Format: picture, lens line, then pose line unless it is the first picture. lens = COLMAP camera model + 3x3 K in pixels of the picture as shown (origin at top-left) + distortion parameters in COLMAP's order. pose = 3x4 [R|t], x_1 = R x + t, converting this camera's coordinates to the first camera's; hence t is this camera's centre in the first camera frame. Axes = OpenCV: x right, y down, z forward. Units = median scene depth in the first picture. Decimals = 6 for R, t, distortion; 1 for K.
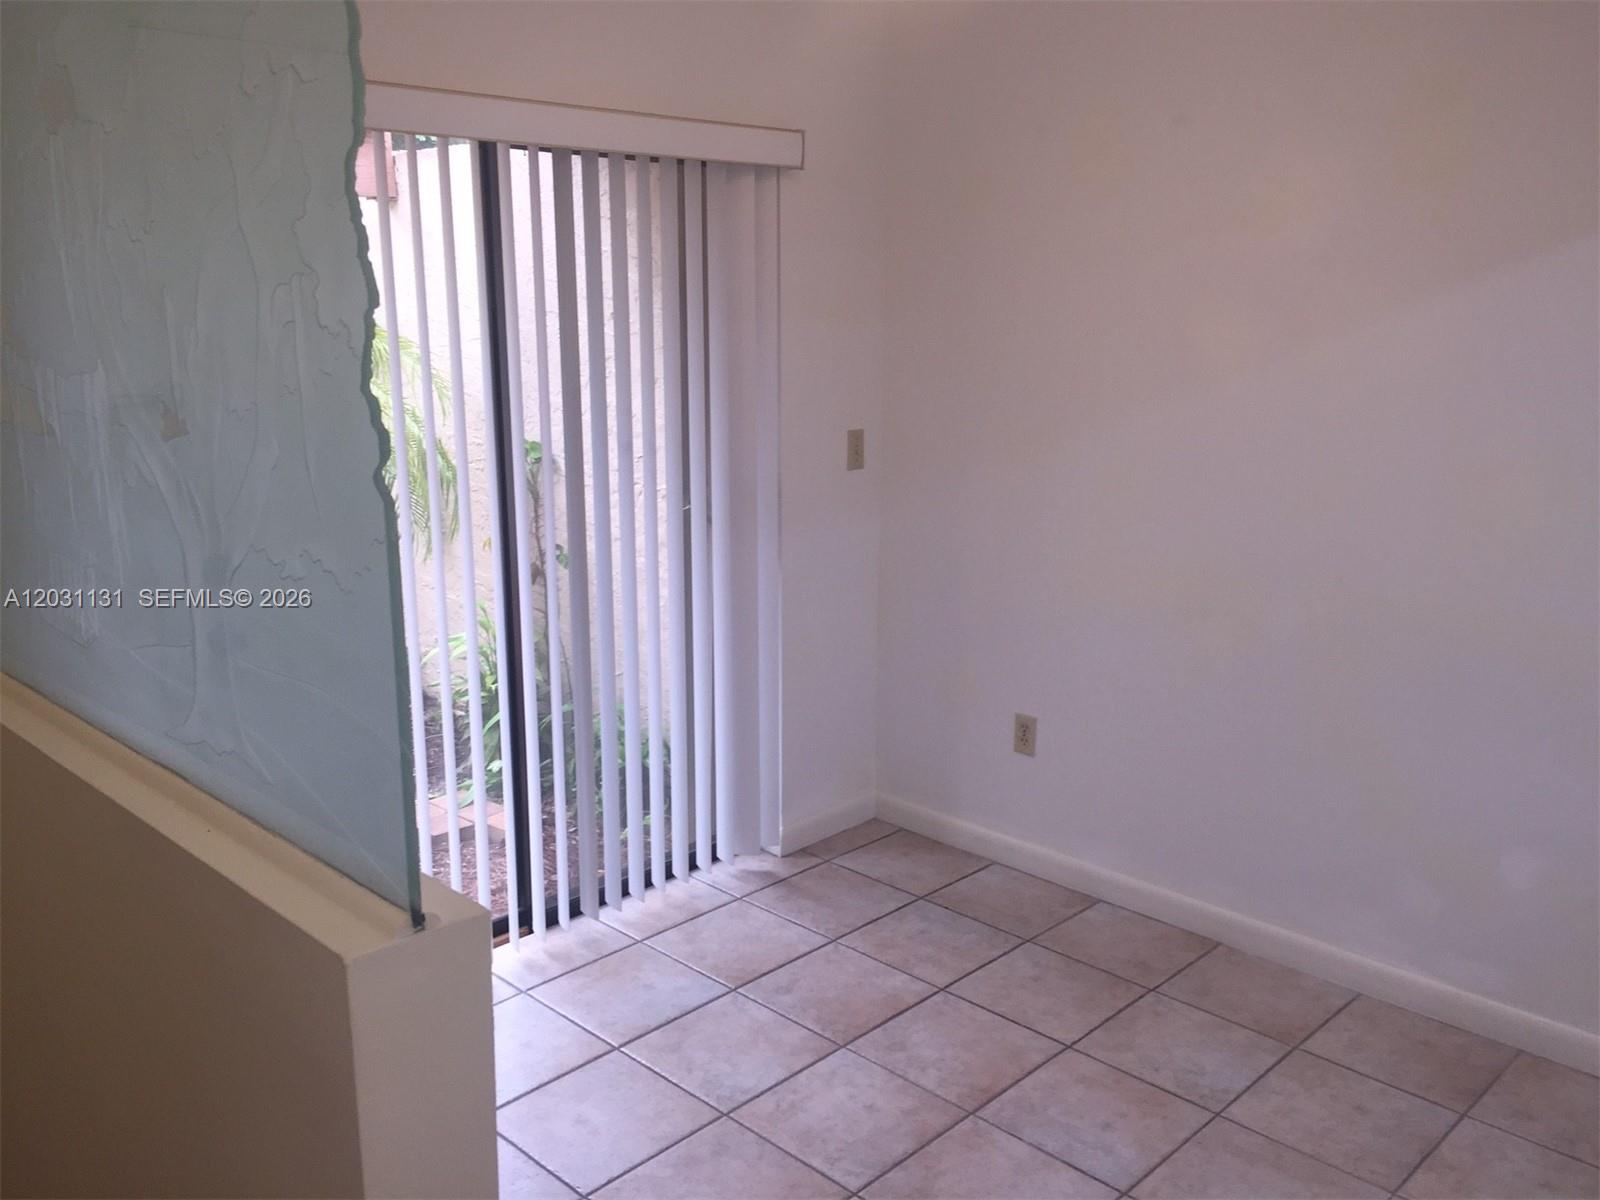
lens RADIAL K [[1396.7, 0, 799.4], [0, 1396.7, 599.5], [0, 0, 1]] dist [0.071916, -0.003210]
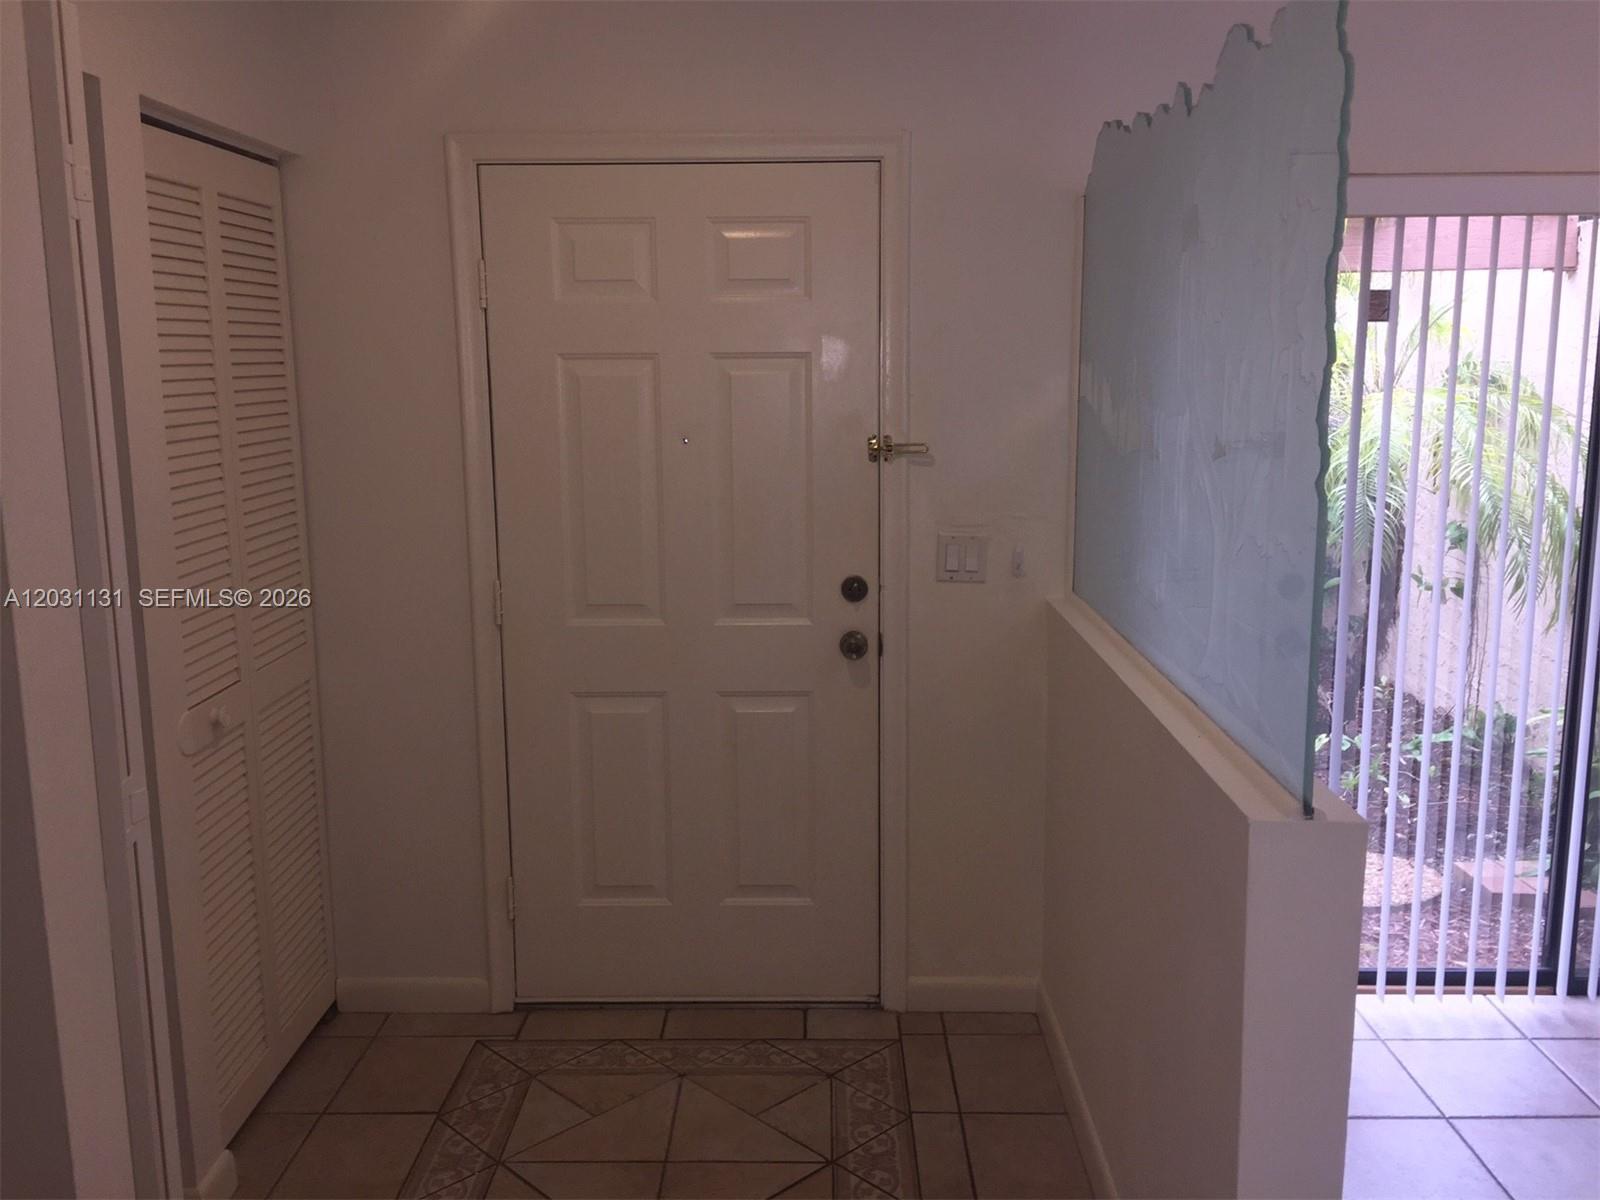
lens RADIAL K [[1396.7, 0, 801.3], [0, 1396.7, 597.6], [0, 0, 1]] dist [0.071916, -0.003210]
pose [[0.698913, 0.118597, -0.705305, 0.263430], [-0.155762, 0.987725, 0.011736, 0.069137], [0.698040, 0.101657, 0.708806, -0.265765]]
